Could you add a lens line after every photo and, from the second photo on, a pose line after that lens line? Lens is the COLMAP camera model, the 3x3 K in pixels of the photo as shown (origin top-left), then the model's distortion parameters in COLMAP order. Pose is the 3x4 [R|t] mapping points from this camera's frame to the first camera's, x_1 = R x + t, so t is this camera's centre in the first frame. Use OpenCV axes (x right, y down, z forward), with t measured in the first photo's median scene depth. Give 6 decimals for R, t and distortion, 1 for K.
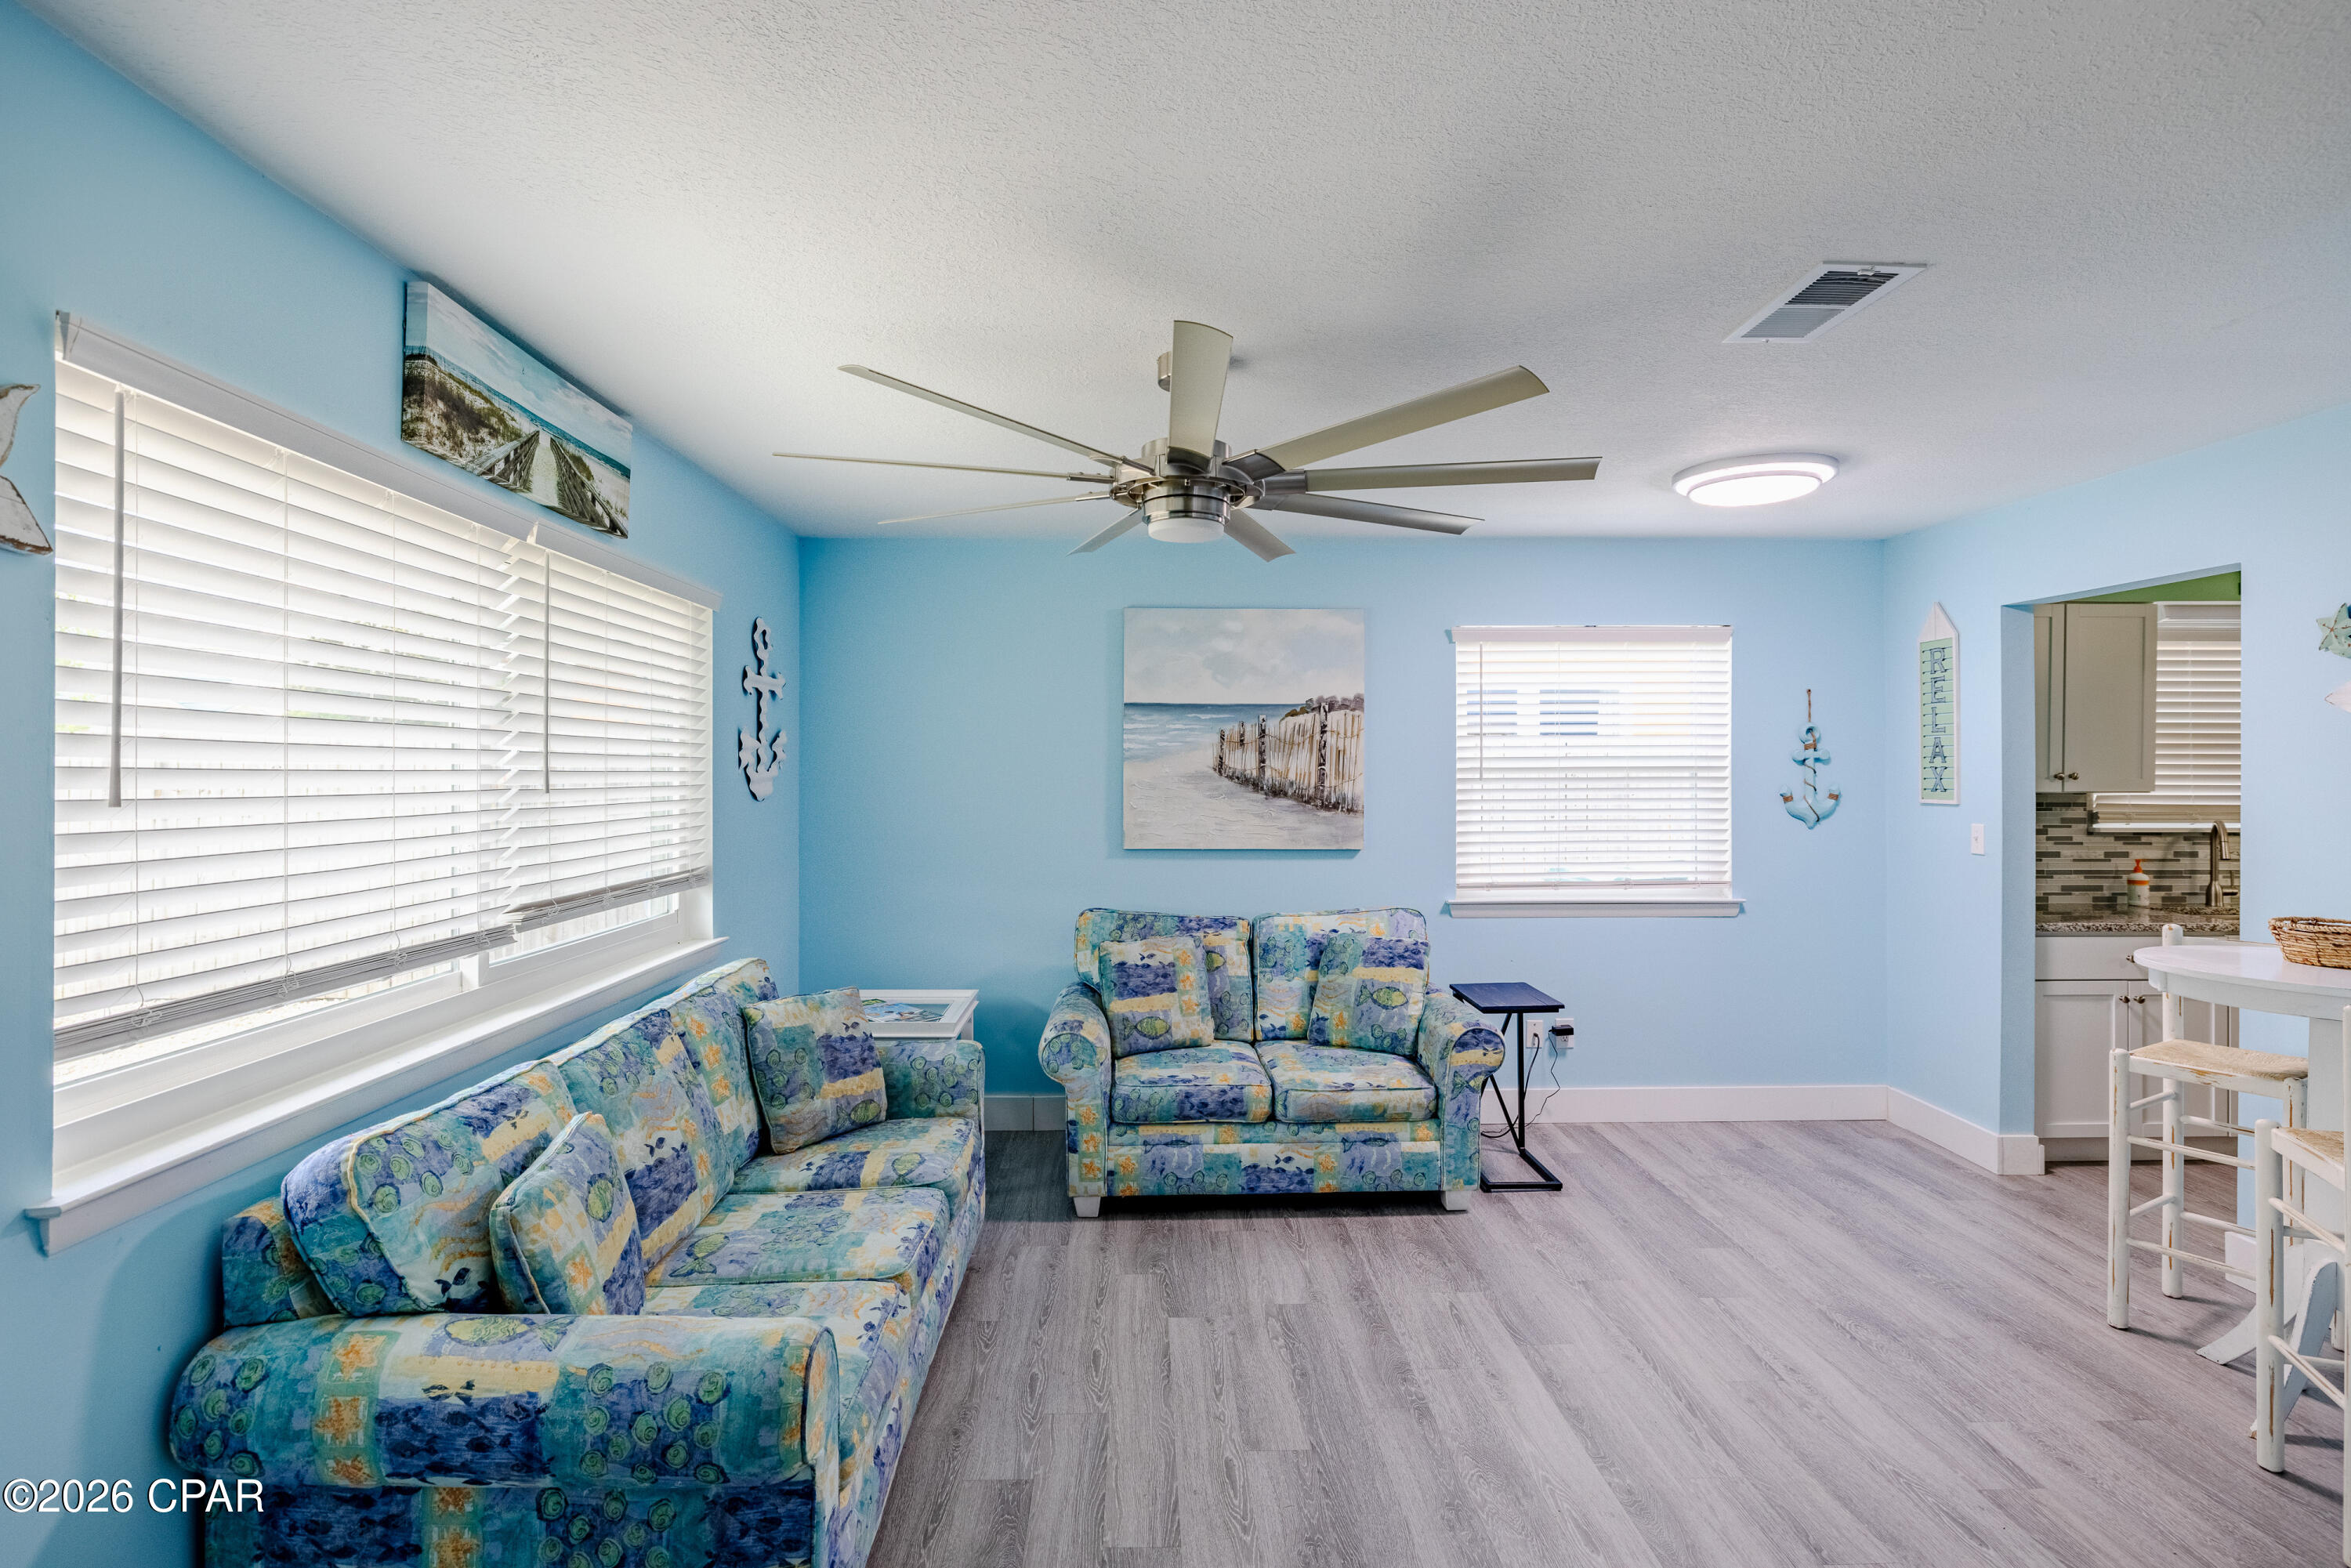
lens RADIAL K [[1167.1, 0, 1173.5], [0, 1167.1, 763.1], [0, 0, 1]] dist [-0.011329, 0.004427]
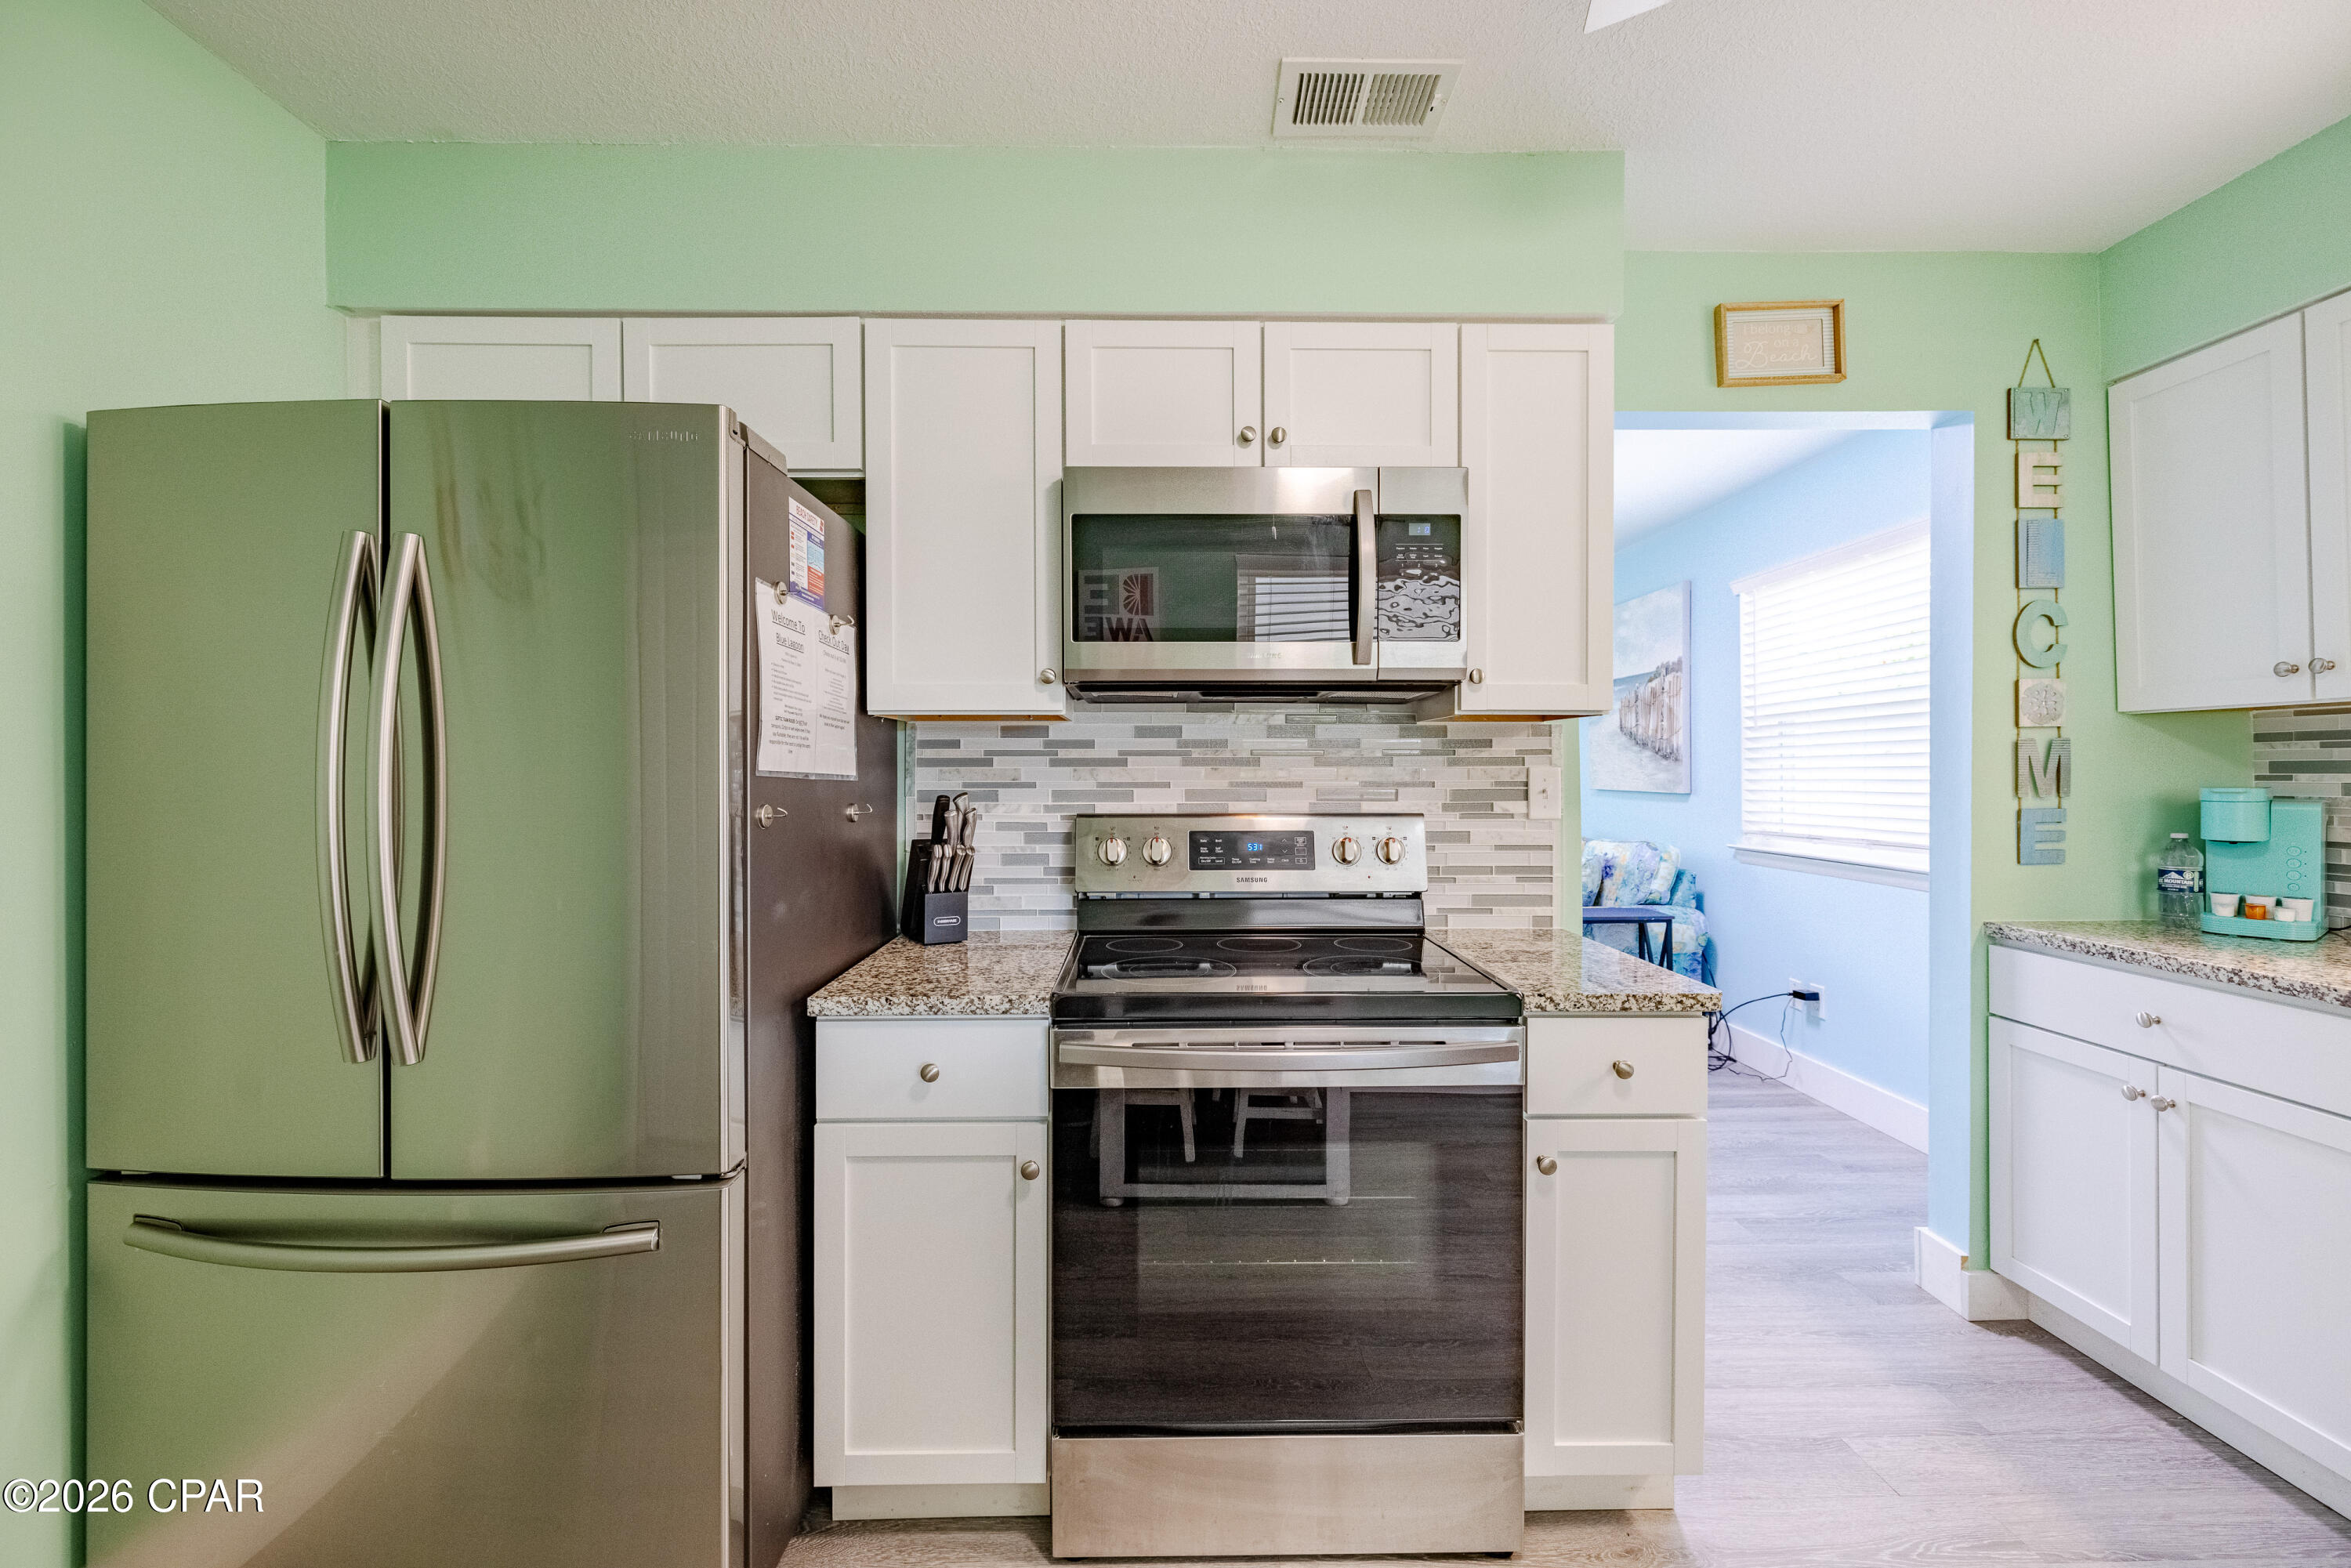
lens RADIAL K [[998.5, 0, 1157.8], [0, 998.5, 770.3], [0, 0, 1]] dist [-0.001758, 0.000438]
pose [[-0.012931, -0.000481, -0.999916, 1.273591], [0.010056, 0.999949, -0.000611, 0.053059], [0.999866, -0.010063, -0.012926, 0.565347]]
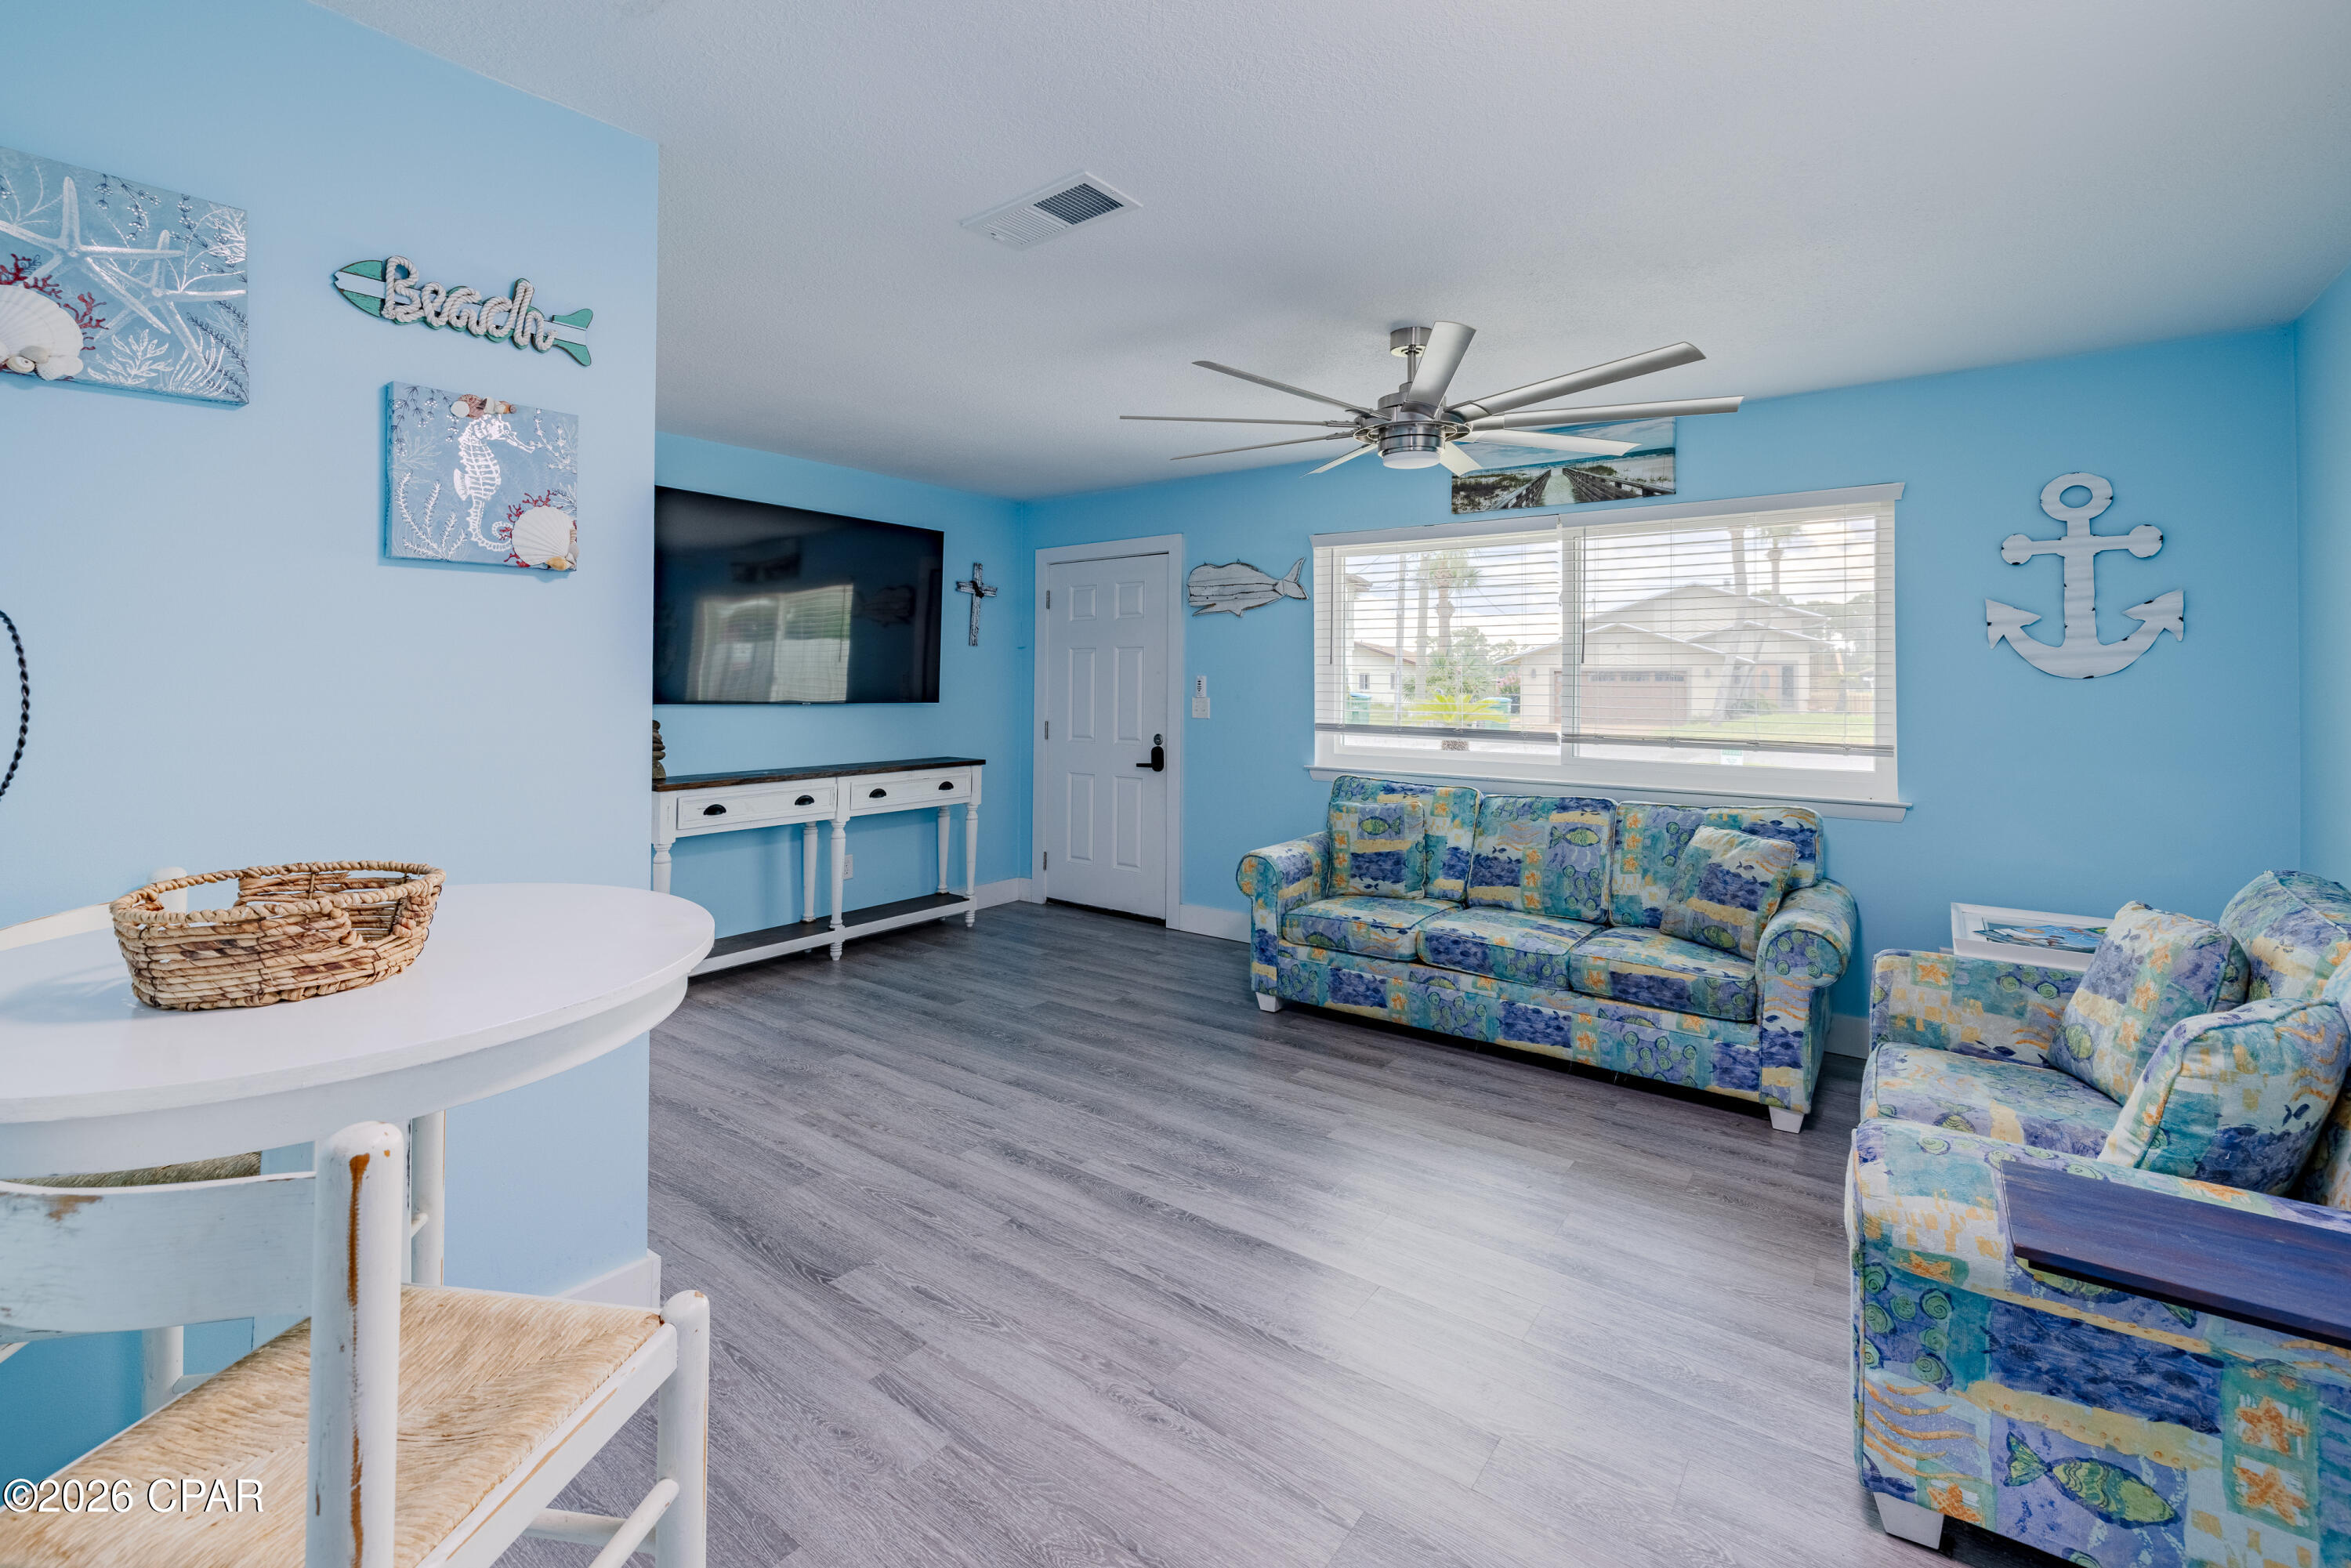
lens RADIAL K [[998.5, 0, 1154.0], [0, 998.5, 667.2], [0, 0, 1]] dist [-0.001758, 0.000438]
pose [[-0.620740, -0.016893, -0.783835, 0.696513], [-0.002718, 0.999808, -0.019396, 0.040688], [0.784012, -0.009910, -0.620667, 0.939783]]
